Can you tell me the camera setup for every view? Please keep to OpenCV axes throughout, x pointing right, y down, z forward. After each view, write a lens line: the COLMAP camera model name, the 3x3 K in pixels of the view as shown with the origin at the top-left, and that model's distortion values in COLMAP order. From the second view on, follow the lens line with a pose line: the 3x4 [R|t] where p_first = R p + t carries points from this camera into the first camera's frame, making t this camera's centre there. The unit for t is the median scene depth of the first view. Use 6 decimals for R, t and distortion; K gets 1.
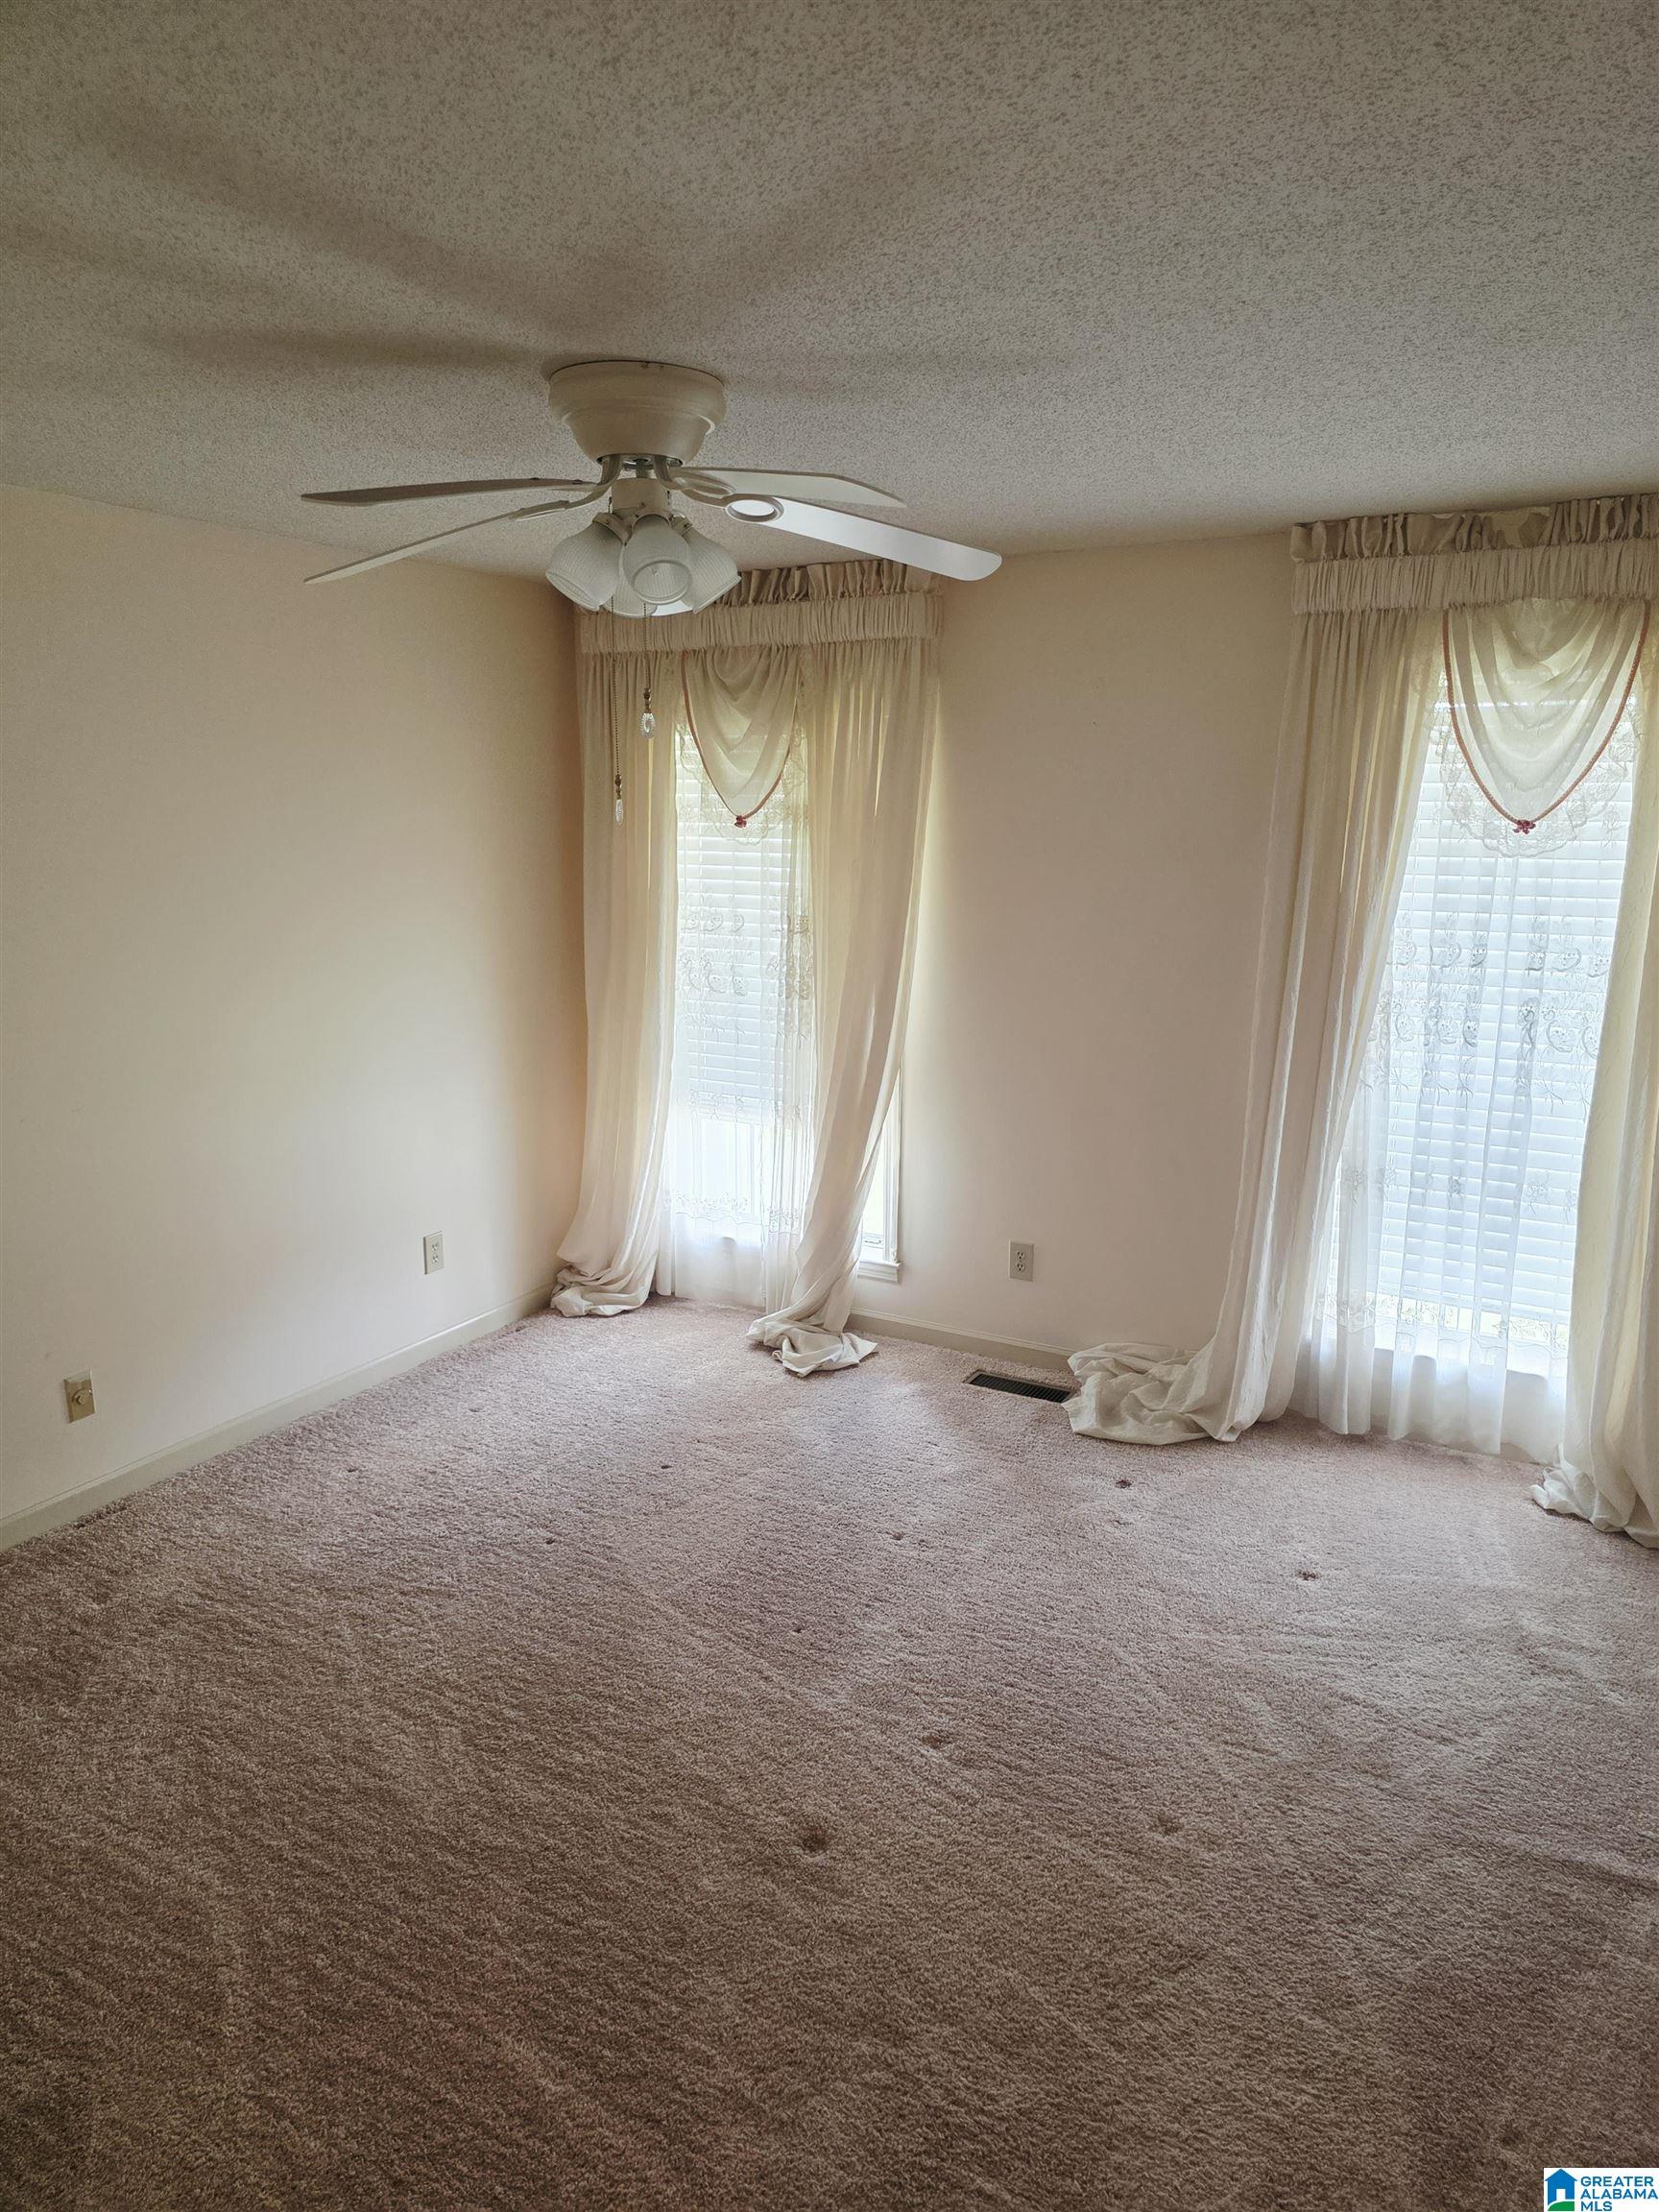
lens RADIAL K [[1489.6, 0, 830.2], [0, 1489.6, 1103.5], [0, 0, 1]] dist [0.055805, -0.052897]
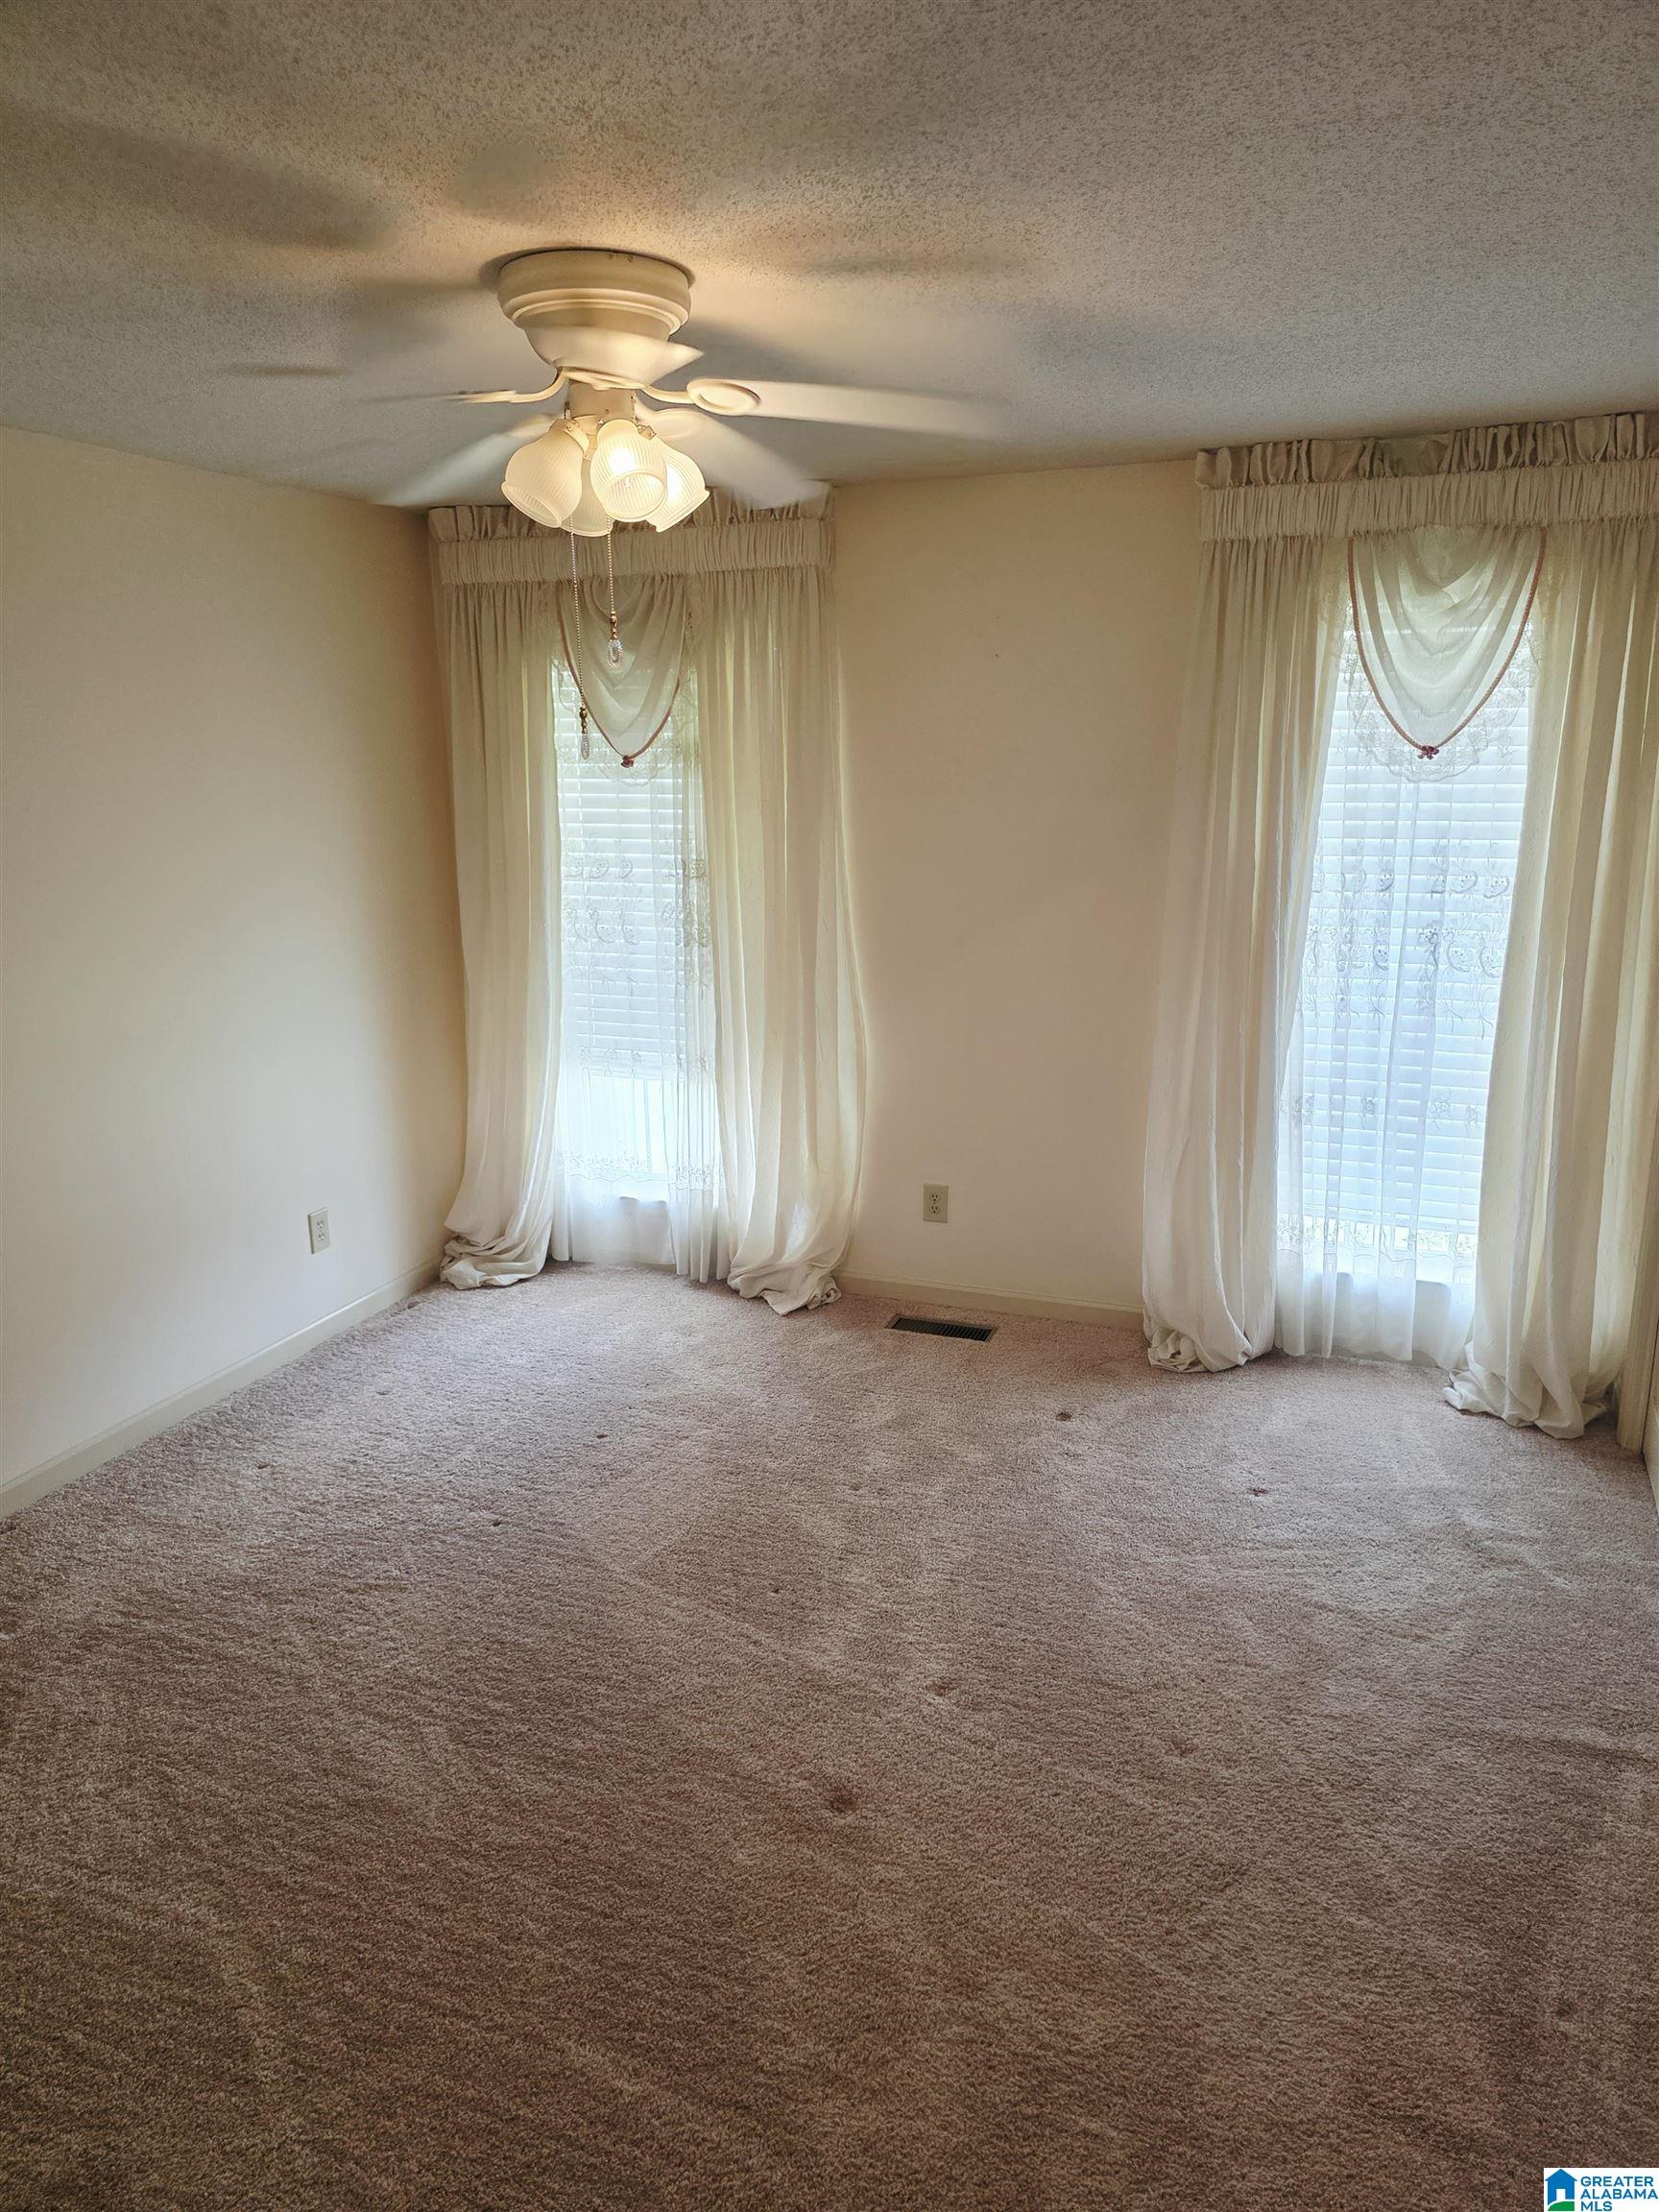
lens RADIAL K [[1489.6, 0, 819.2], [0, 1489.6, 1111.8], [0, 0, 1]] dist [0.055805, -0.052897]
pose [[0.989190, -0.048495, 0.138391, -0.107931], [0.043123, 0.998205, 0.041561, -0.000097], [-0.140158, -0.035144, 0.989505, 0.037729]]
